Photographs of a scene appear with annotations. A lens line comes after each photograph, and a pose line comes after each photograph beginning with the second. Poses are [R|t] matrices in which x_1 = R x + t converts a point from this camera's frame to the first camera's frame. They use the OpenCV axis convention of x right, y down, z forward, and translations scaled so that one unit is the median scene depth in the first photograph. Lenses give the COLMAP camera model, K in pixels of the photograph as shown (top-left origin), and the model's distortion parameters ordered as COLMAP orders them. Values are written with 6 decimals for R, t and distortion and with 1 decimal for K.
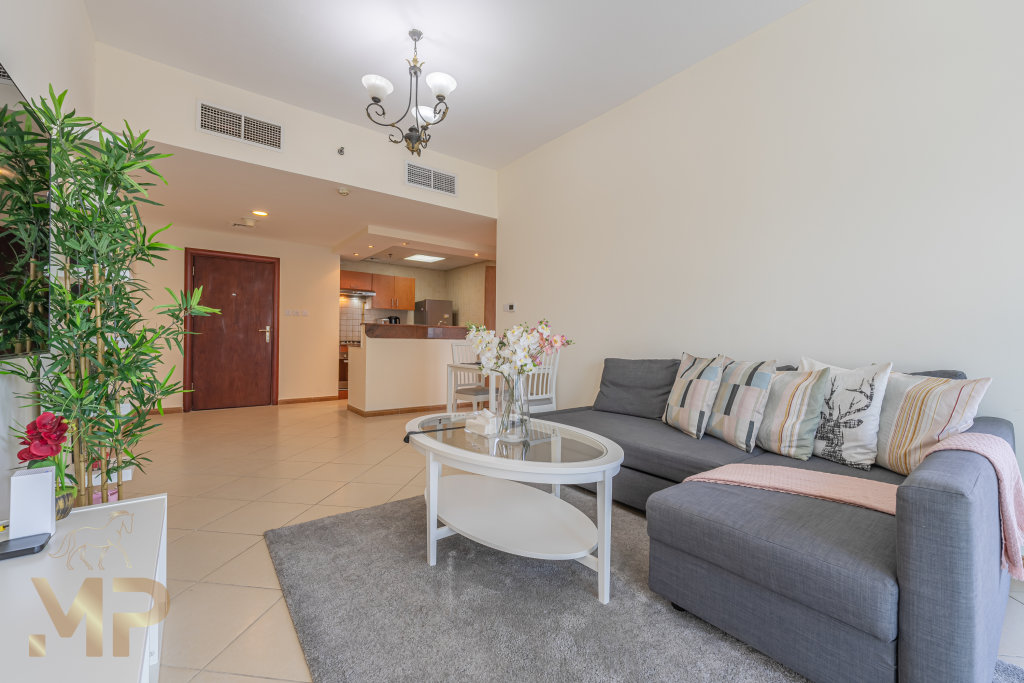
lens RADIAL K [[417.2, 0, 511.8], [0, 417.2, 342.1], [0, 0, 1]] dist [0.001038, -0.000156]
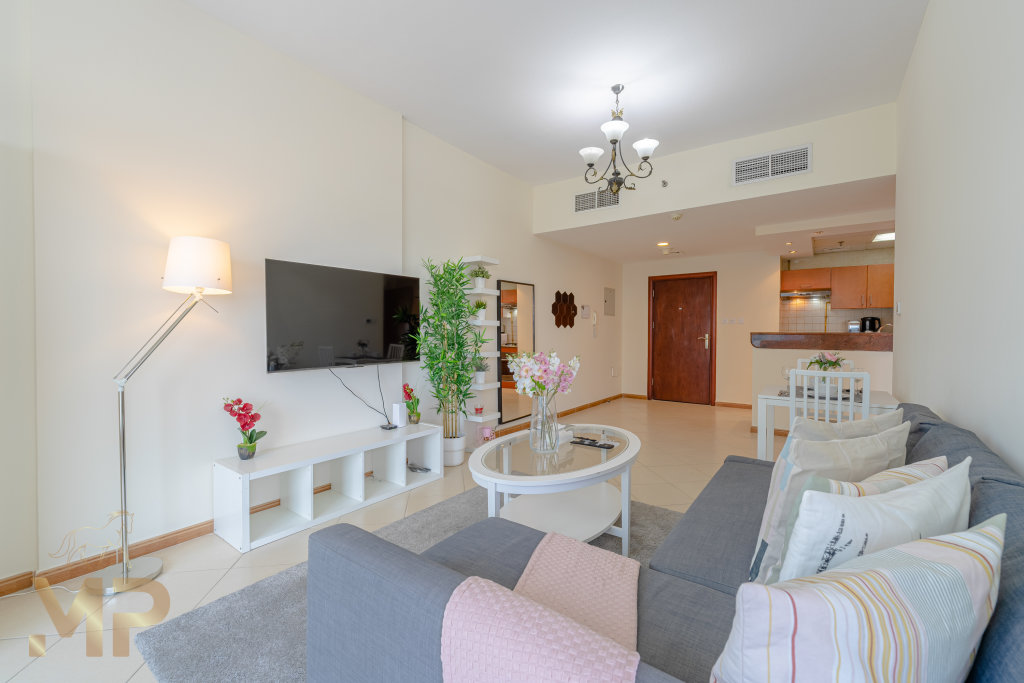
lens RADIAL K [[423.1, 0, 512.0], [0, 423.1, 341.5], [0, 0, 1]] dist [-0.000420, -0.000018]
pose [[0.275182, 0.010464, -0.961335, 0.681461], [-0.002863, 0.999945, 0.010064, -0.053495], [0.961388, -0.000017, 0.275197, 0.350574]]
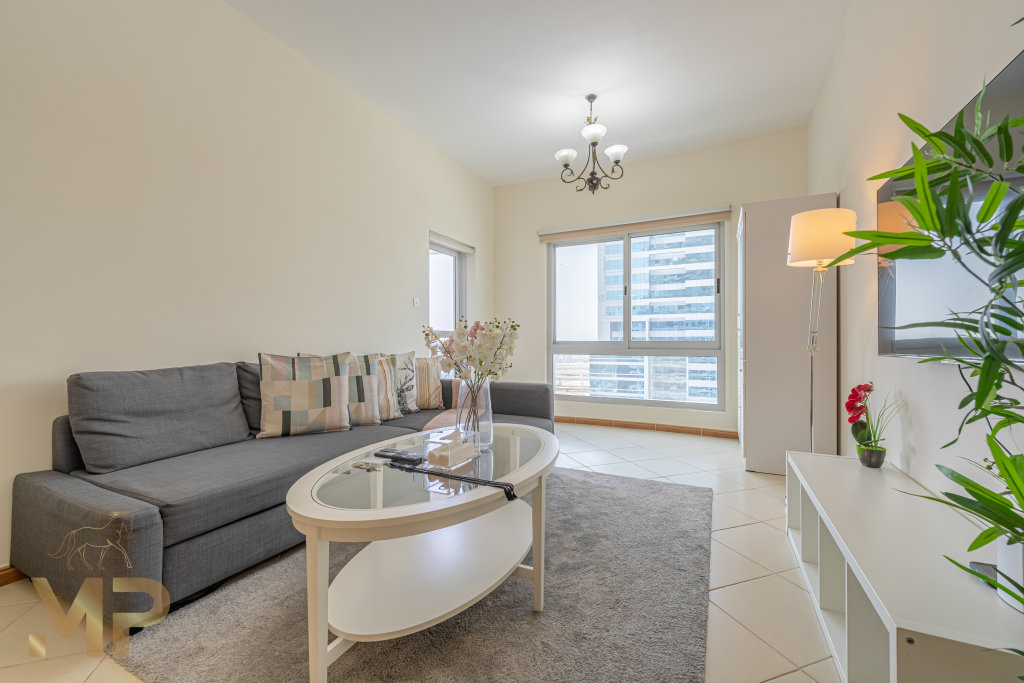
lens RADIAL K [[420.4, 0, 507.7], [0, 420.4, 340.1], [0, 0, 1]] dist [-0.000482, -0.000099]
pose [[-0.438285, -0.008768, 0.898793, -0.513242], [-0.000225, 0.999953, 0.009645, -0.008545], [-0.898836, 0.004025, -0.438266, 0.807164]]
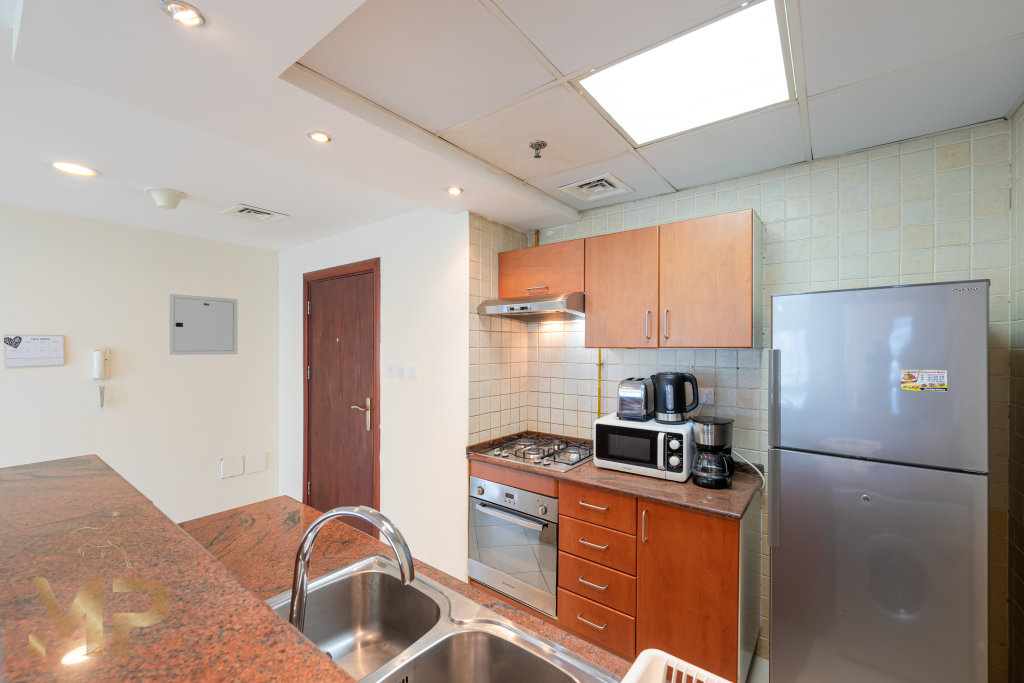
lens RADIAL K [[420.8, 0, 511.7], [0, 420.8, 349.4], [0, 0, 1]] dist [0.000310, -0.000081]
pose [[0.254772, -0.006920, -0.966976, -0.097803], [-0.003298, 0.999962, -0.008024, -0.175906], [0.966996, 0.005233, 0.254739, 1.952655]]
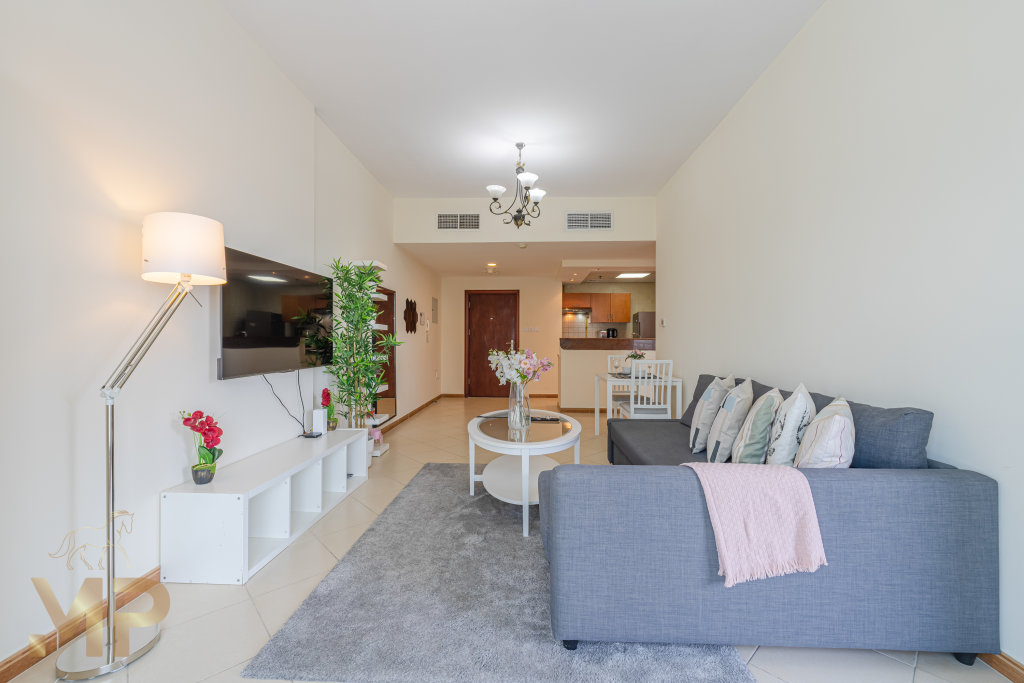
lens RADIAL K [[417.7, 0, 515.3], [0, 417.7, 342.5], [0, 0, 1]] dist [-0.000767, -0.000336]
pose [[0.768285, -0.007517, -0.640064, 0.577320], [0.003754, 0.999967, -0.007237, -0.037246], [0.640097, 0.003158, 0.768288, -0.100879]]
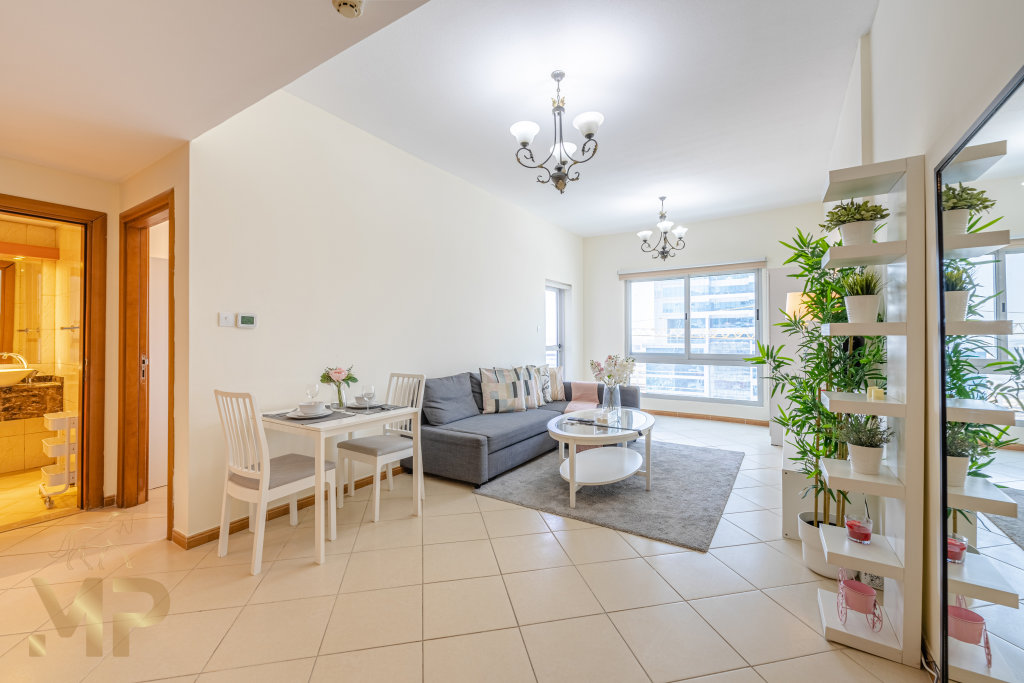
lens RADIAL K [[419.1, 0, 506.4], [0, 419.1, 332.1], [0, 0, 1]] dist [0.000047, -0.000137]
pose [[-0.320886, 0.001411, 0.947117, -0.982275], [0.002096, 0.999997, -0.000779, -0.094753], [-0.947115, 0.001735, -0.320888, 1.239340]]
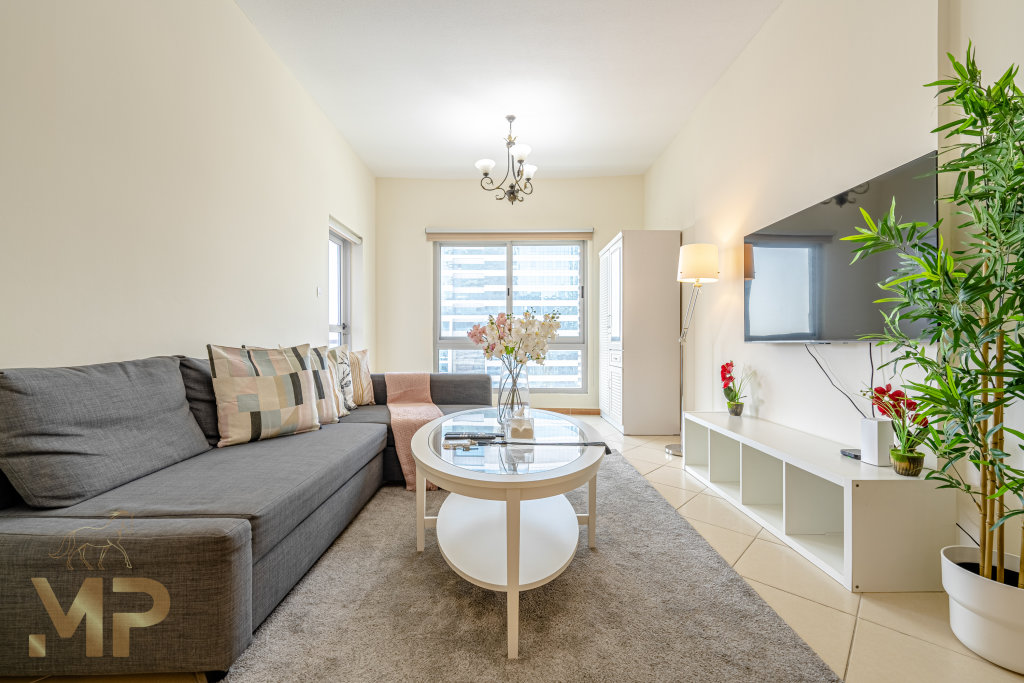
lens RADIAL K [[417.6, 0, 508.8], [0, 417.6, 340.9], [0, 0, 1]] dist [-0.000552, -0.000003]
pose [[-0.796846, -0.012150, 0.604060, -0.362212], [-0.006793, 0.999915, 0.011151, 0.006860], [-0.604144, 0.004782, -0.796861, 1.100464]]
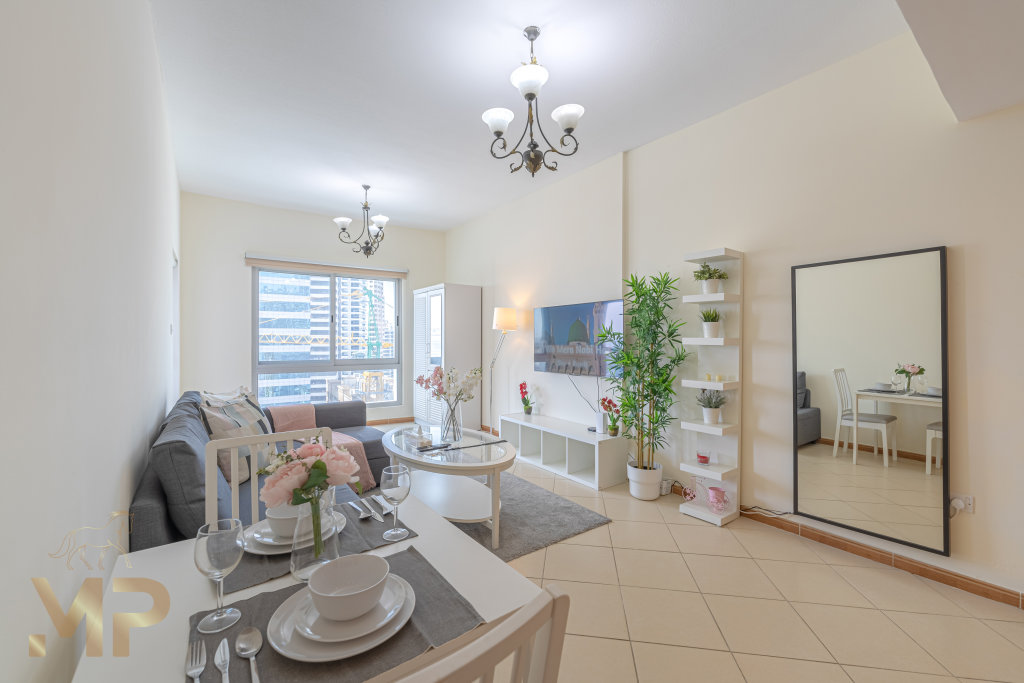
lens RADIAL K [[420.4, 0, 507.7], [0, 420.4, 340.1], [0, 0, 1]] dist [-0.000482, -0.000099]
pose [[-0.999432, -0.012836, 0.031144, -0.181783], [-0.012586, 0.999887, 0.008201, -0.102187], [-0.031246, 0.007805, -0.999481, 1.588660]]
